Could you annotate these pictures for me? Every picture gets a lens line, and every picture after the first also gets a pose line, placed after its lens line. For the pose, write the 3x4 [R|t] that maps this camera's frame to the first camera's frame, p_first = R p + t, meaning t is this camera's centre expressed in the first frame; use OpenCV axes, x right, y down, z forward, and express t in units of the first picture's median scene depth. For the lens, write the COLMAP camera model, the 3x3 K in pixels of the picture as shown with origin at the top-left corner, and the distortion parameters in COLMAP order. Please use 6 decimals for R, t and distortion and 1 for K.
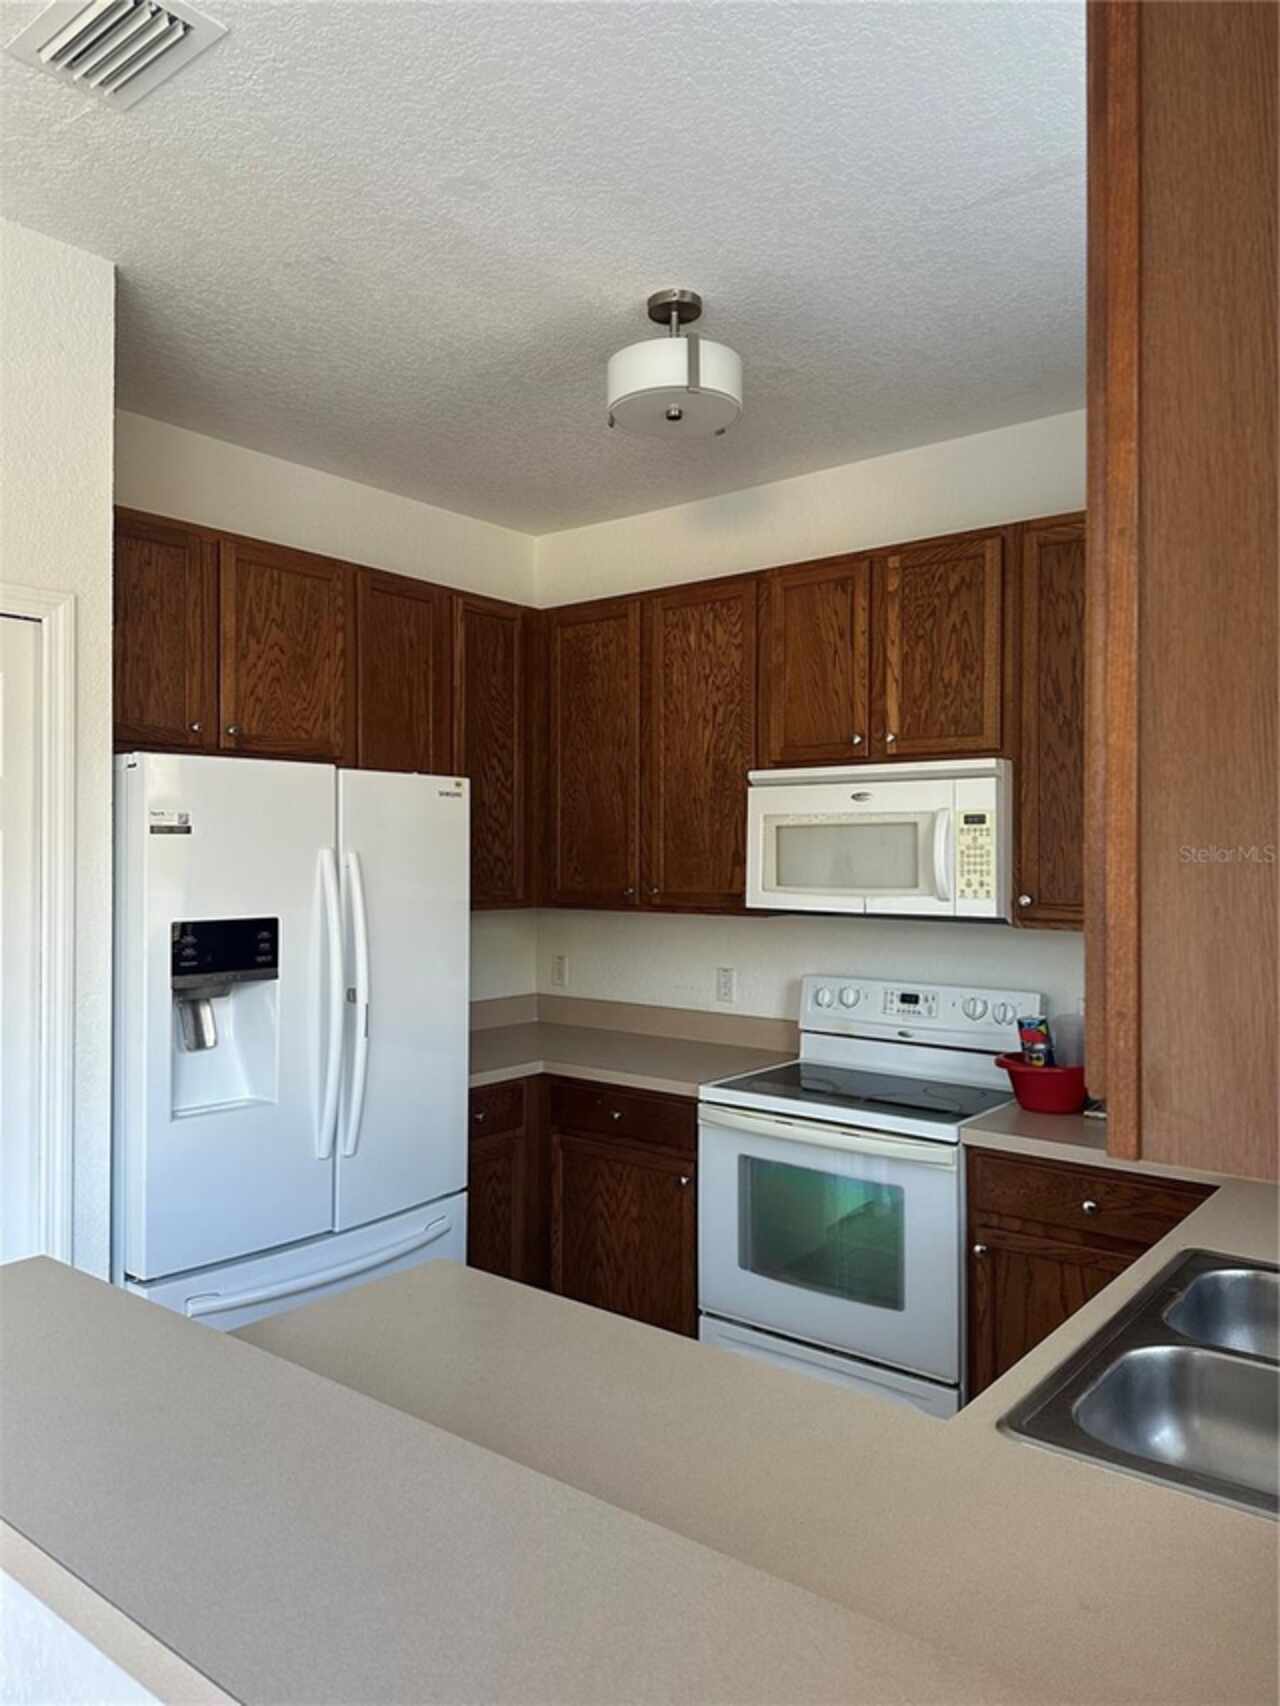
lens RADIAL K [[1198.9, 0, 643.3], [0, 1198.9, 852.6], [0, 0, 1]] dist [0.018589, -0.036739]
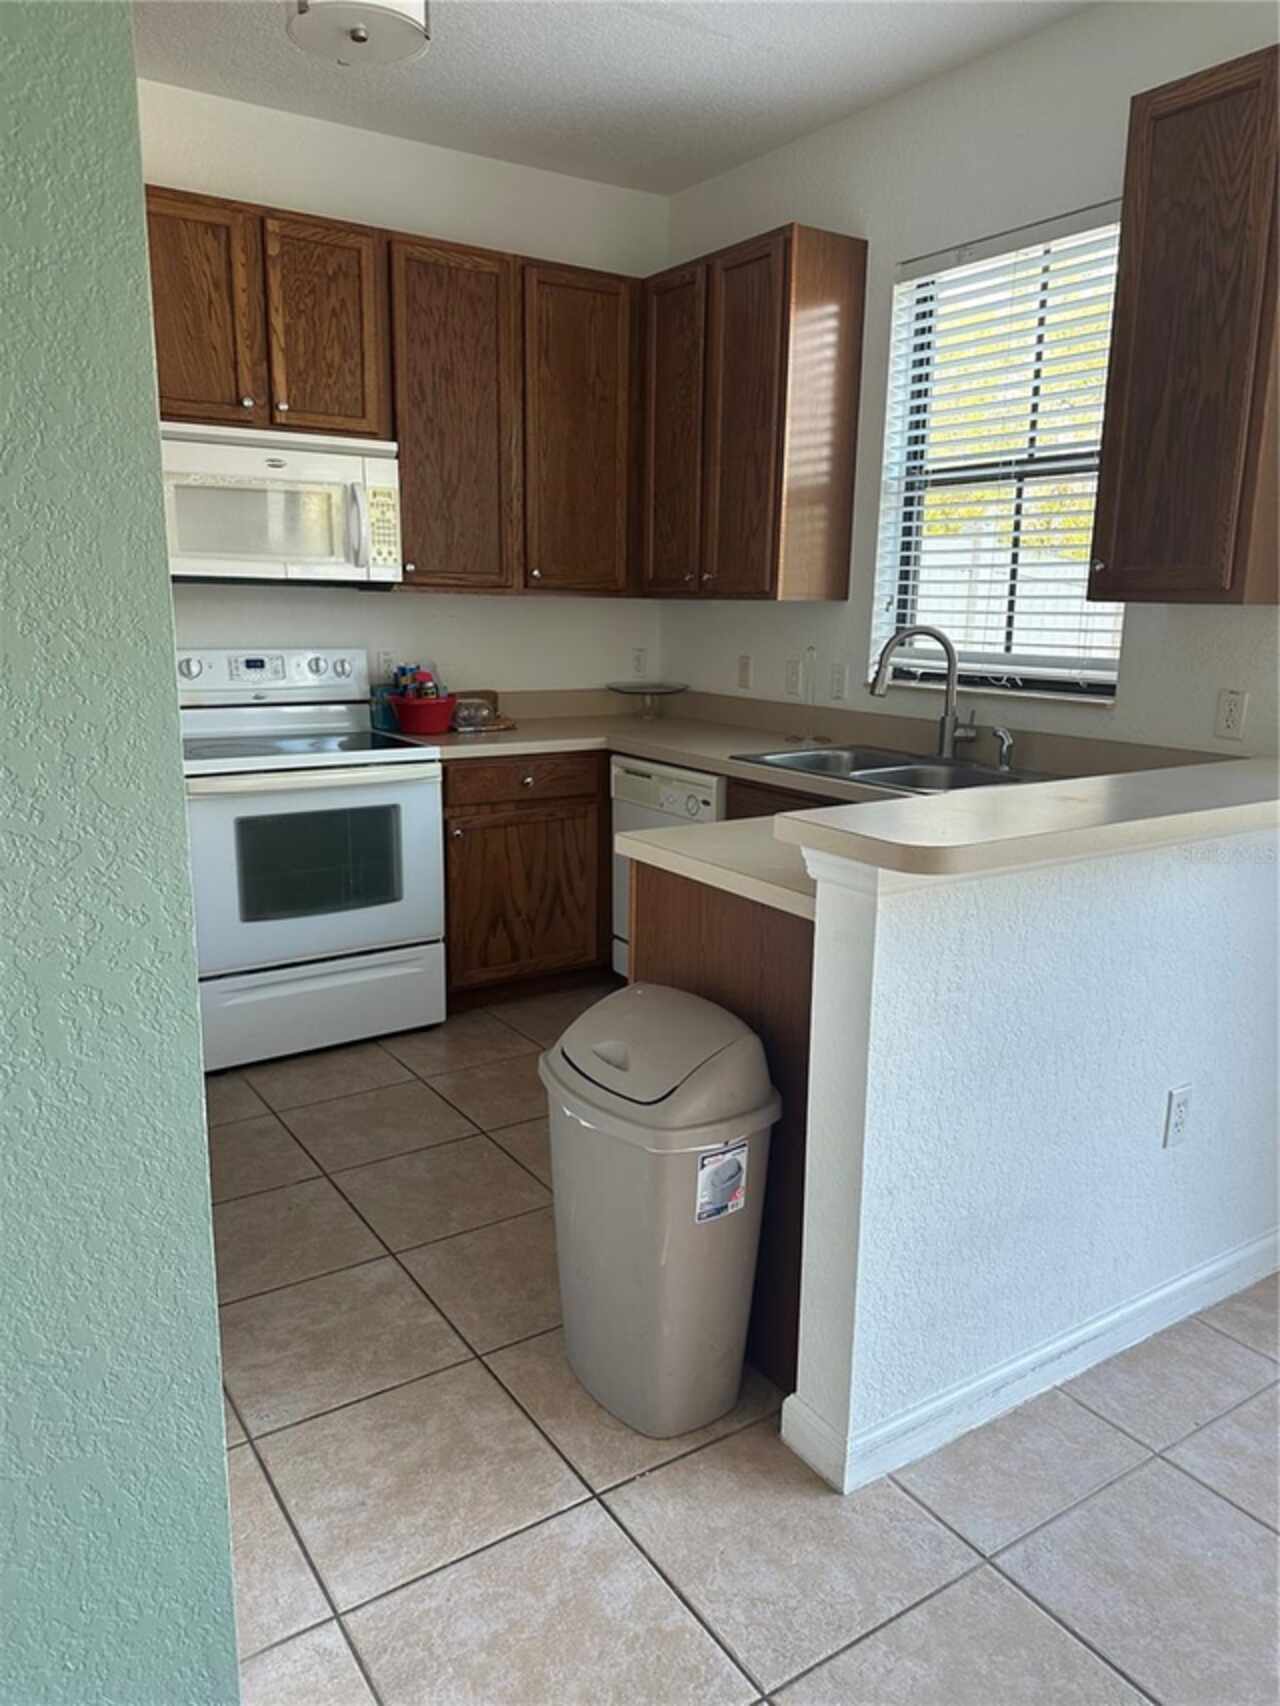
lens RADIAL K [[1198.9, 0, 646.5], [0, 1198.9, 858.2], [0, 0, 1]] dist [0.018589, -0.036739]
pose [[0.280451, -0.202229, 0.938323, -0.785863], [-0.019145, 0.976181, 0.216111, 0.056972], [-0.959678, -0.078573, 0.269899, 0.388949]]
